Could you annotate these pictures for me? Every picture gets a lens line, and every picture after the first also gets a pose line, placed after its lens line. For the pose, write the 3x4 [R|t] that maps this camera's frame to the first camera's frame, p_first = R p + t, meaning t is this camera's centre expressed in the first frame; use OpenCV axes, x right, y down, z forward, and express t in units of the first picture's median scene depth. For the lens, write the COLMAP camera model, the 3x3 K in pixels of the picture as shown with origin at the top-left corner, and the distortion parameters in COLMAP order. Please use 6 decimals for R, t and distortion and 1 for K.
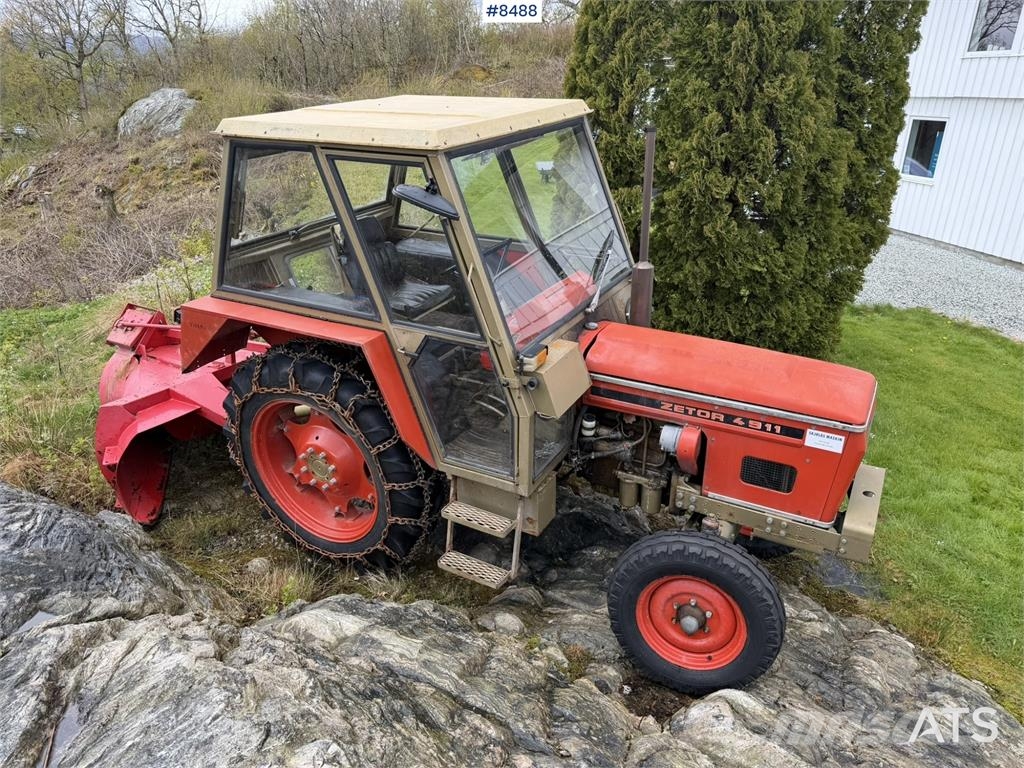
lens RADIAL K [[737.7, 0, 513.5], [0, 737.7, 387.0], [0, 0, 1]] dist [0.002316, -0.004345]
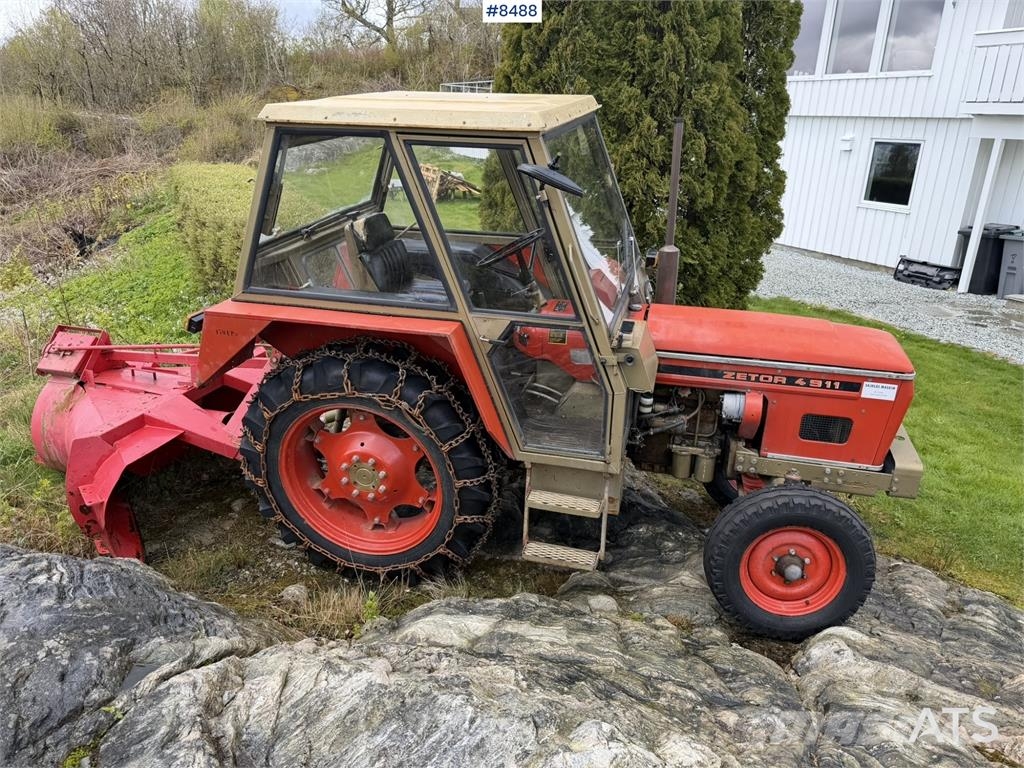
lens RADIAL K [[738.2, 0, 511.5], [0, 738.2, 376.6], [0, 0, 1]] dist [0.009917, -0.016533]
pose [[0.965689, -0.077276, 0.247937, -0.343473], [0.087930, 0.995607, -0.032174, 0.033251], [-0.244361, 0.052871, 0.968242, 0.043141]]
